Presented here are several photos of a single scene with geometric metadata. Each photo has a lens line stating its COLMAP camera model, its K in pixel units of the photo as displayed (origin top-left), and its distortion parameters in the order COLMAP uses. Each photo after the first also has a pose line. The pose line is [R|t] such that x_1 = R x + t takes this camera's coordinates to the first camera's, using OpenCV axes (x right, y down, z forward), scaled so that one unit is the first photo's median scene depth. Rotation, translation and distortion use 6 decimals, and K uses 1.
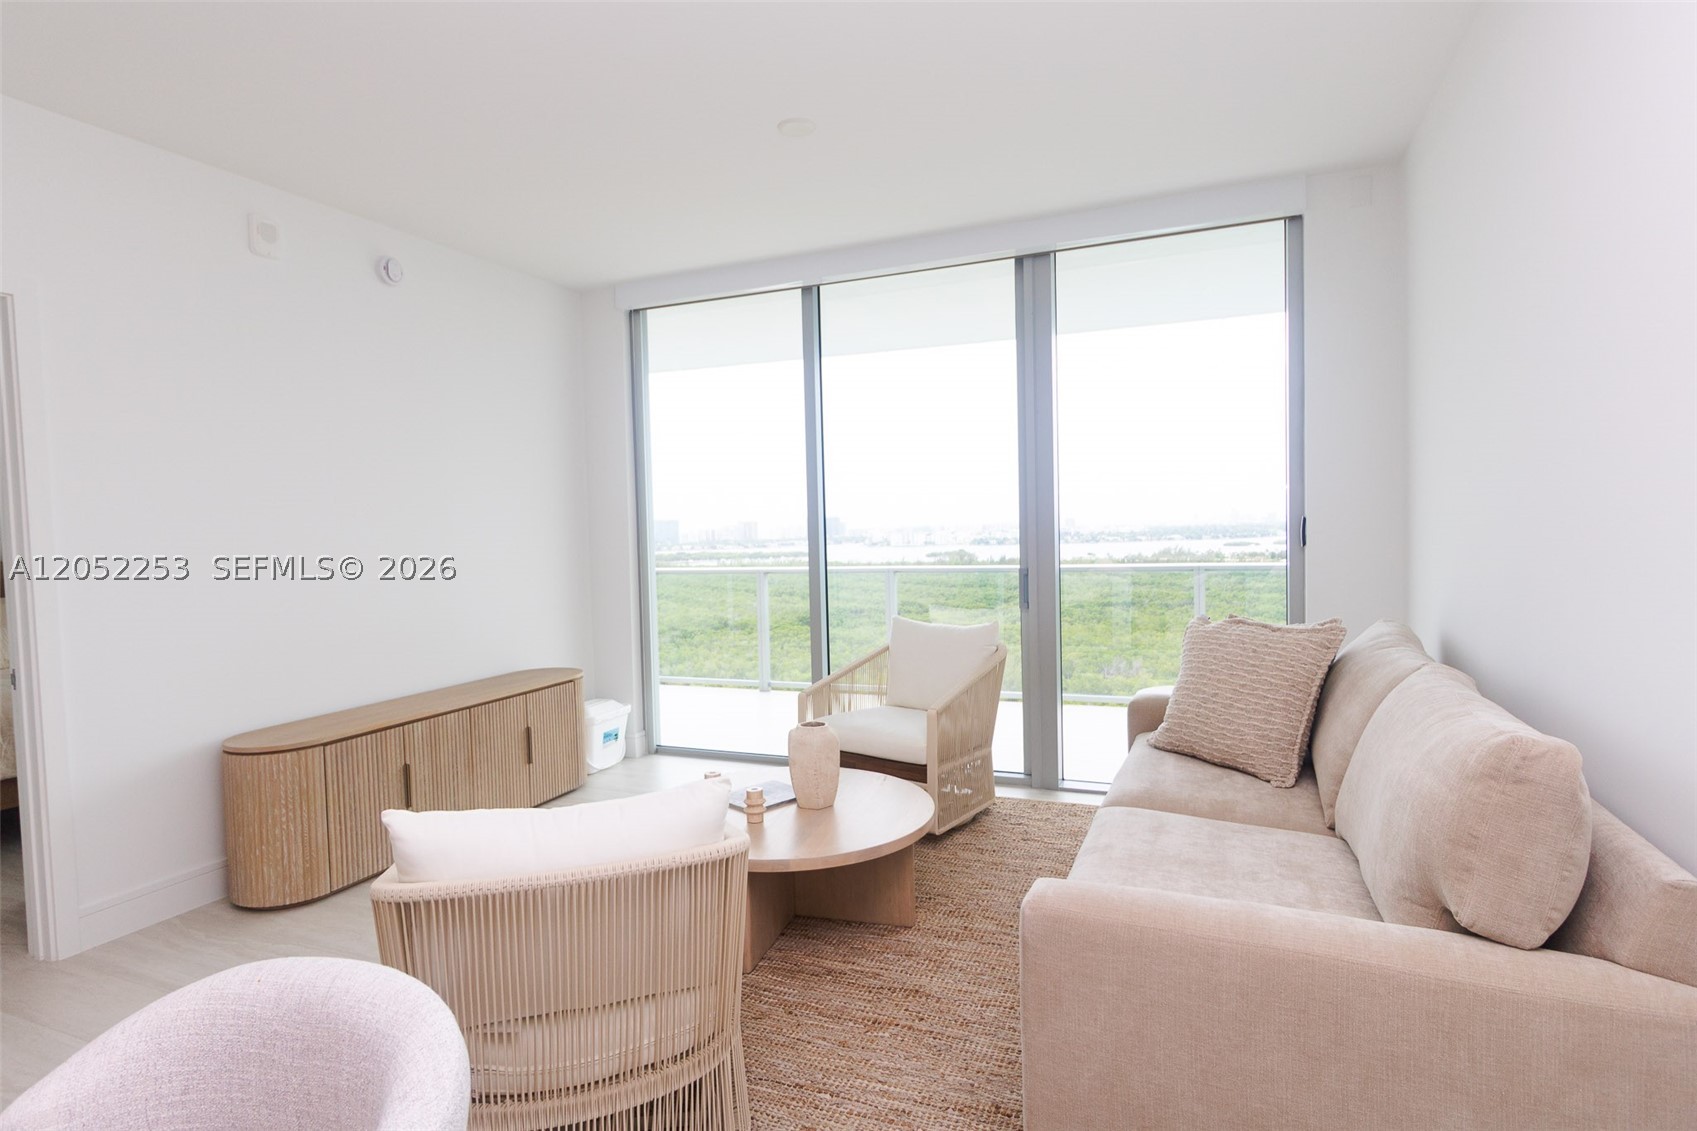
lens RADIAL K [[898.4, 0, 842.9], [0, 898.4, 583.1], [0, 0, 1]] dist [-0.003533, -0.000913]
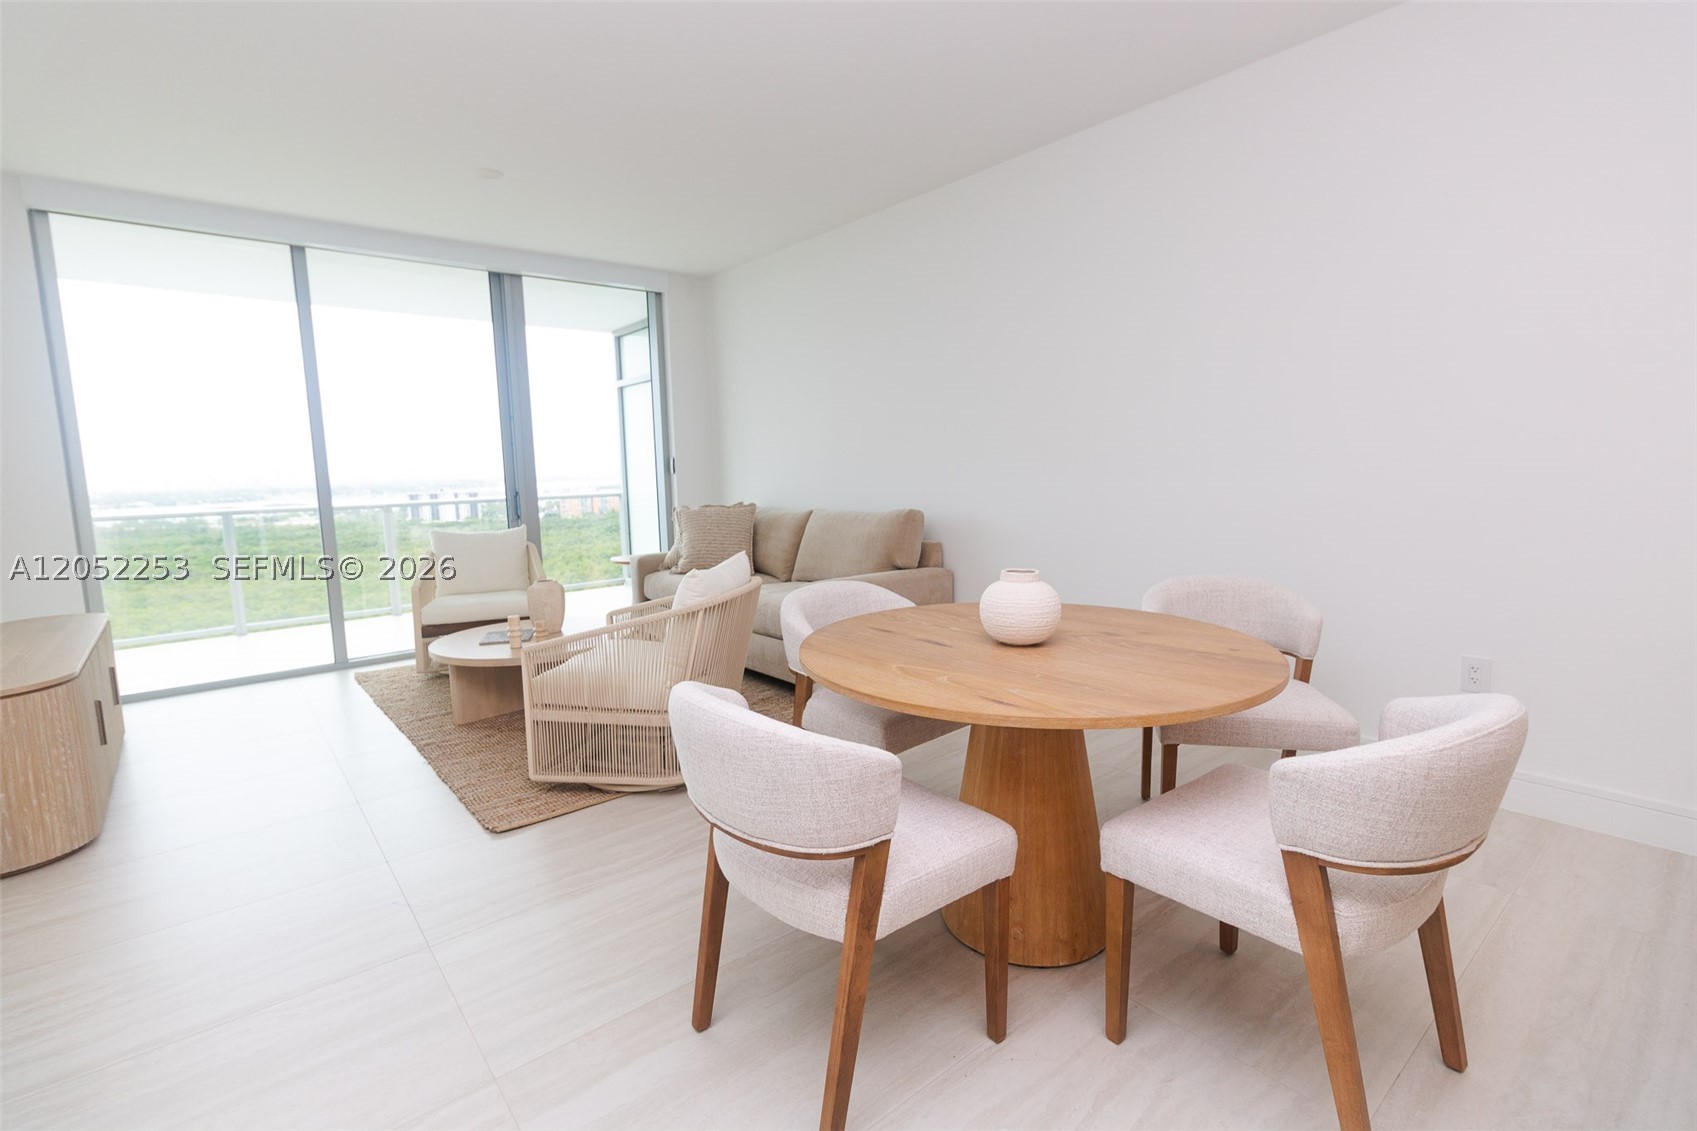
lens RADIAL K [[783.7, 0, 852.4], [0, 783.7, 567.0], [0, 0, 1]] dist [0.001054, -0.000429]
pose [[0.460064, -0.096109, 0.882669, -0.766663], [0.065844, 0.995080, 0.074030, 0.051868], [-0.885441, 0.024059, 0.464129, -0.069506]]
